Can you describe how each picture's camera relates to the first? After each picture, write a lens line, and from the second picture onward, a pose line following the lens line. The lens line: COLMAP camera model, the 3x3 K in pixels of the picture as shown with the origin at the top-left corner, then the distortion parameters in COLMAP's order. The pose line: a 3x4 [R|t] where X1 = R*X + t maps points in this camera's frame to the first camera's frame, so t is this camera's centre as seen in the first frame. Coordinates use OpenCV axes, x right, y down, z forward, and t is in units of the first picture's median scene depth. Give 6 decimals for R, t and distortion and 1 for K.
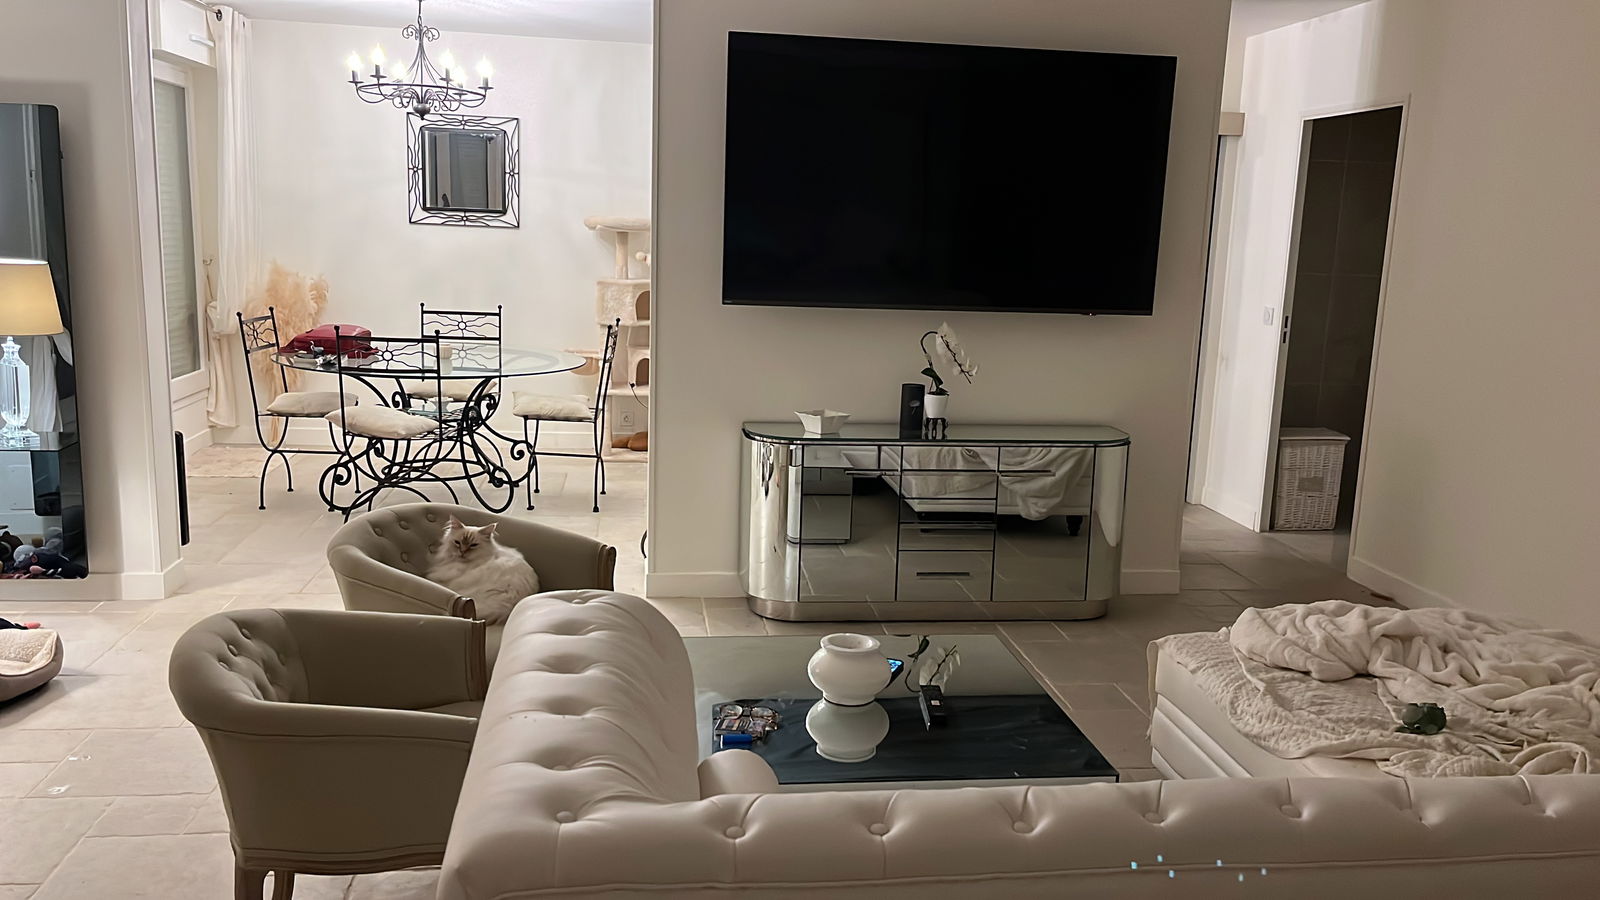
lens RADIAL K [[1283.1, 0, 804.6], [0, 1283.1, 447.7], [0, 0, 1]] dist [0.052730, -0.001973]
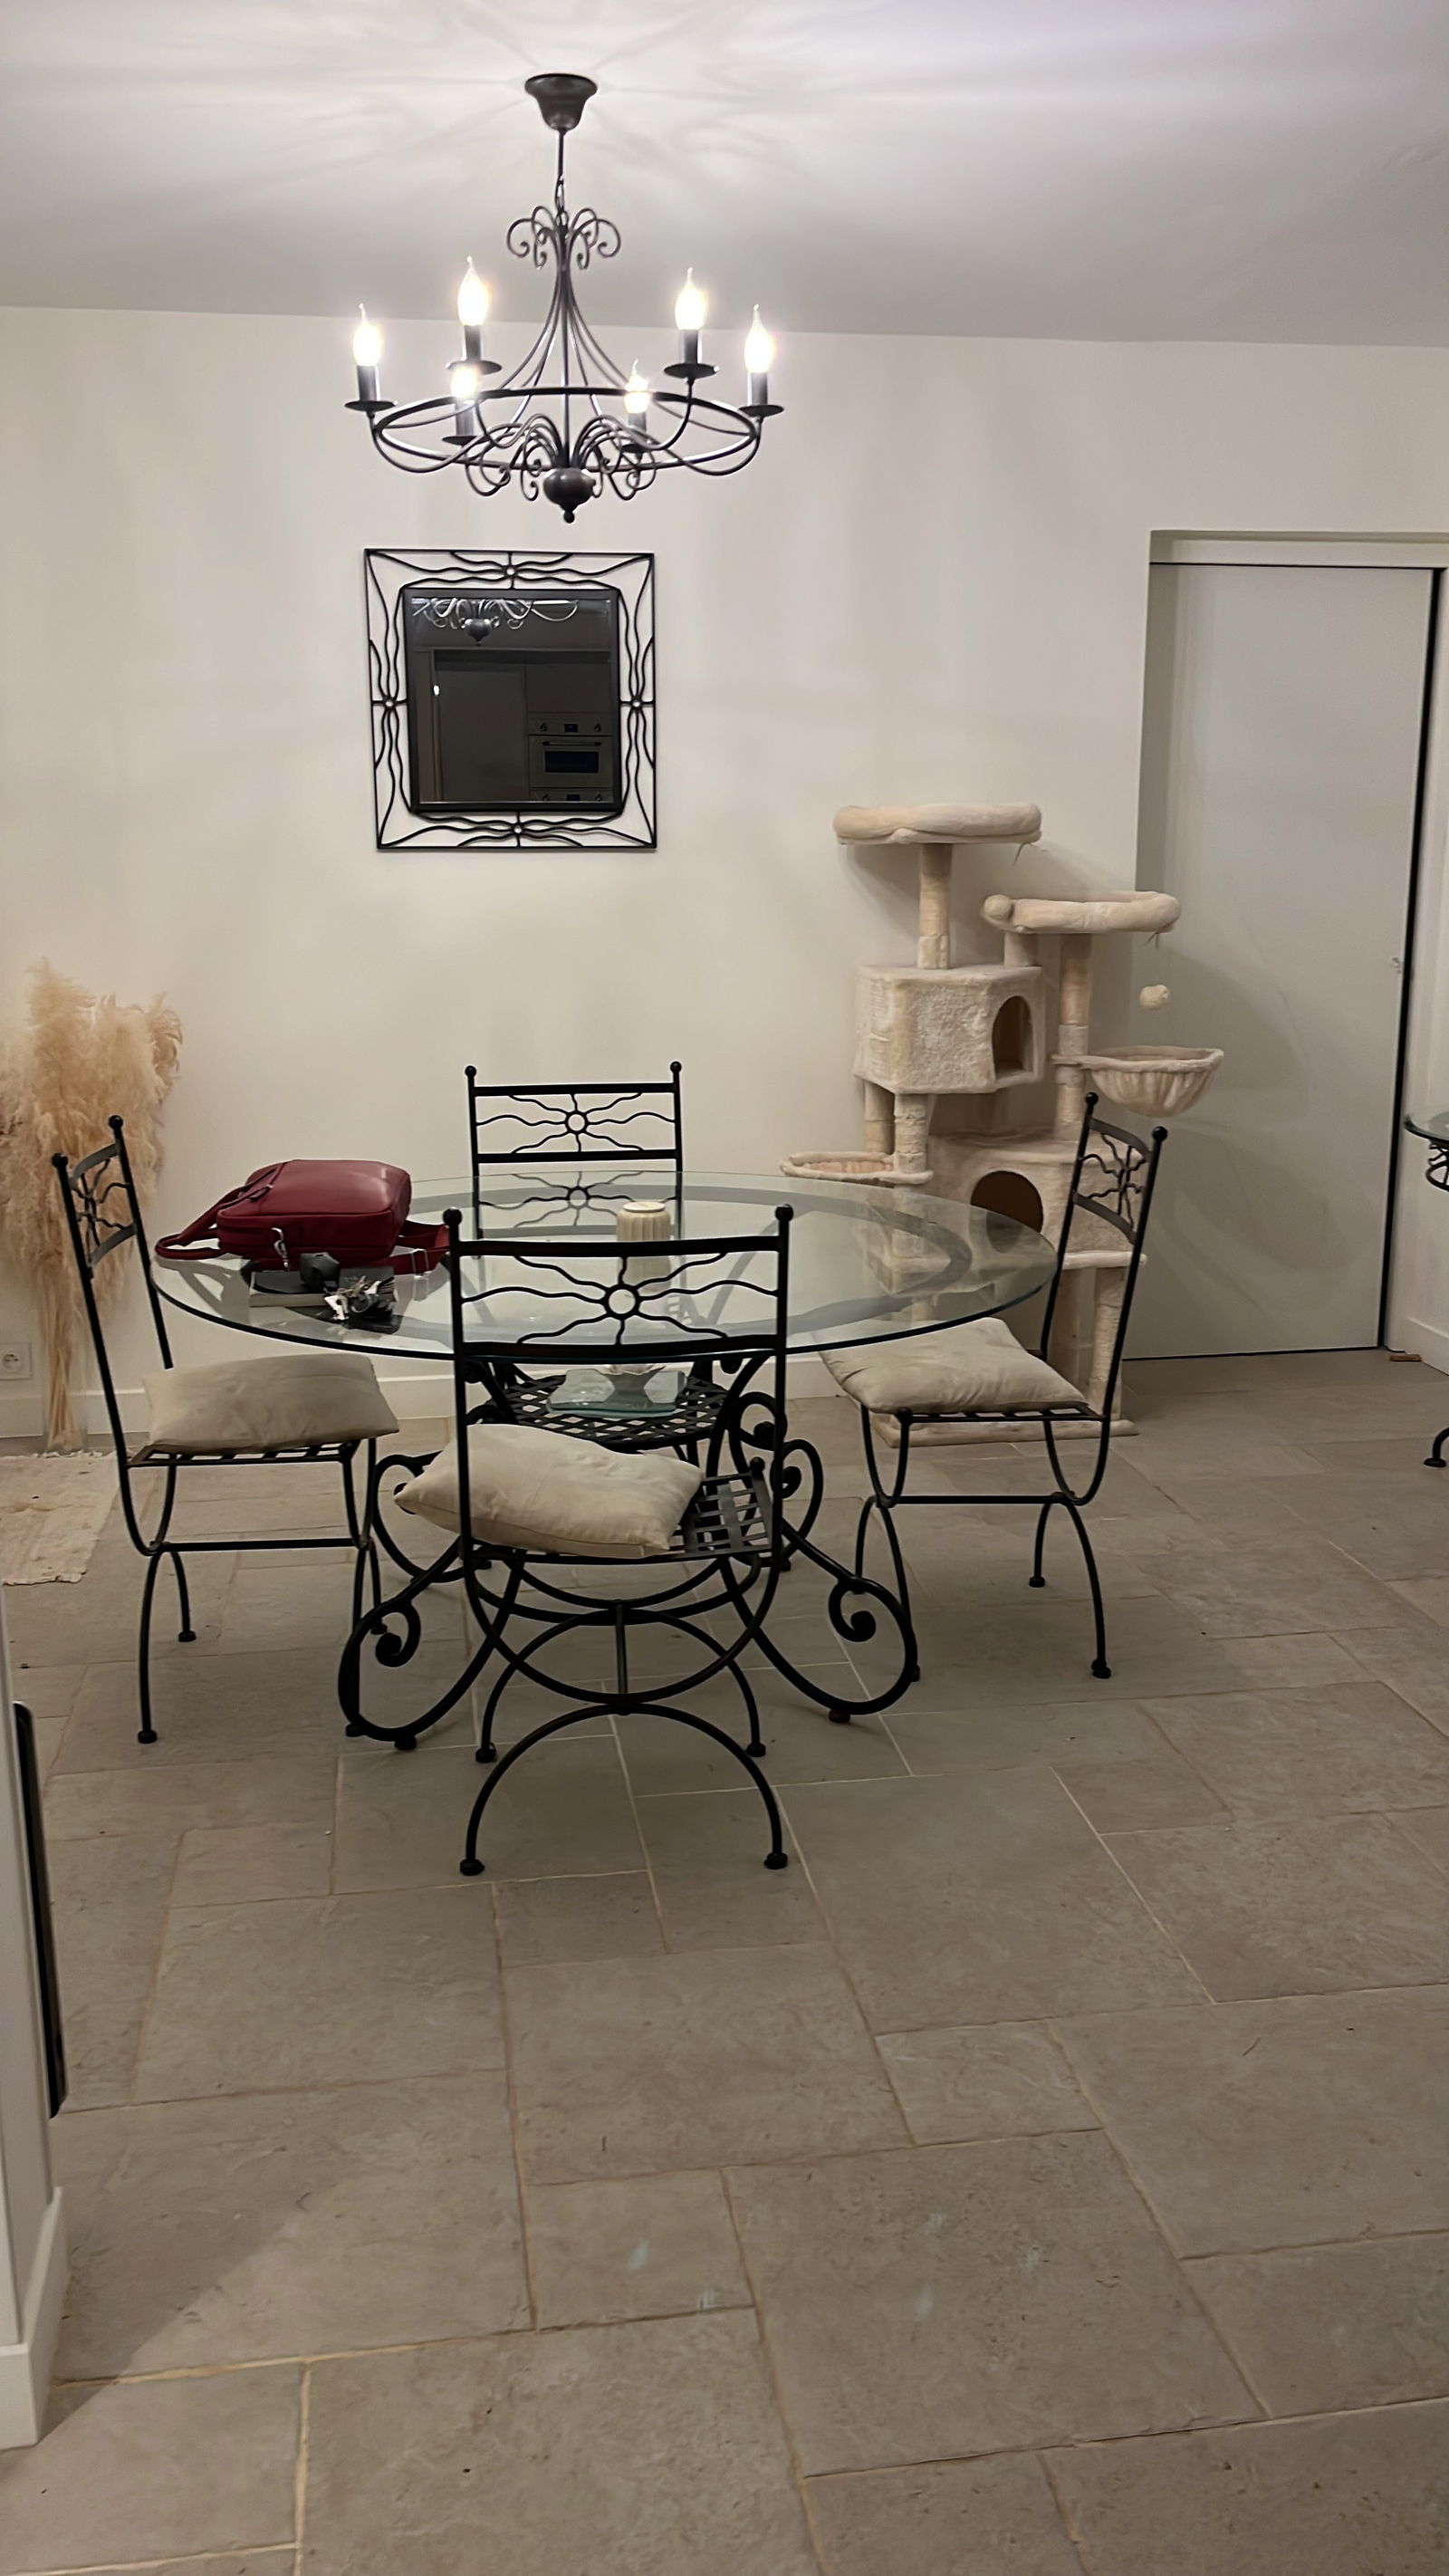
lens RADIAL K [[2065.6, 0, 716.6], [0, 2065.6, 1295.3], [0, 0, 1]] dist [0.052730, -0.001973]
pose [[0.998707, -0.047333, 0.018560, -0.227909], [0.046289, 0.997515, 0.053107, -0.071514], [-0.021028, -0.052179, 0.998416, 0.386697]]
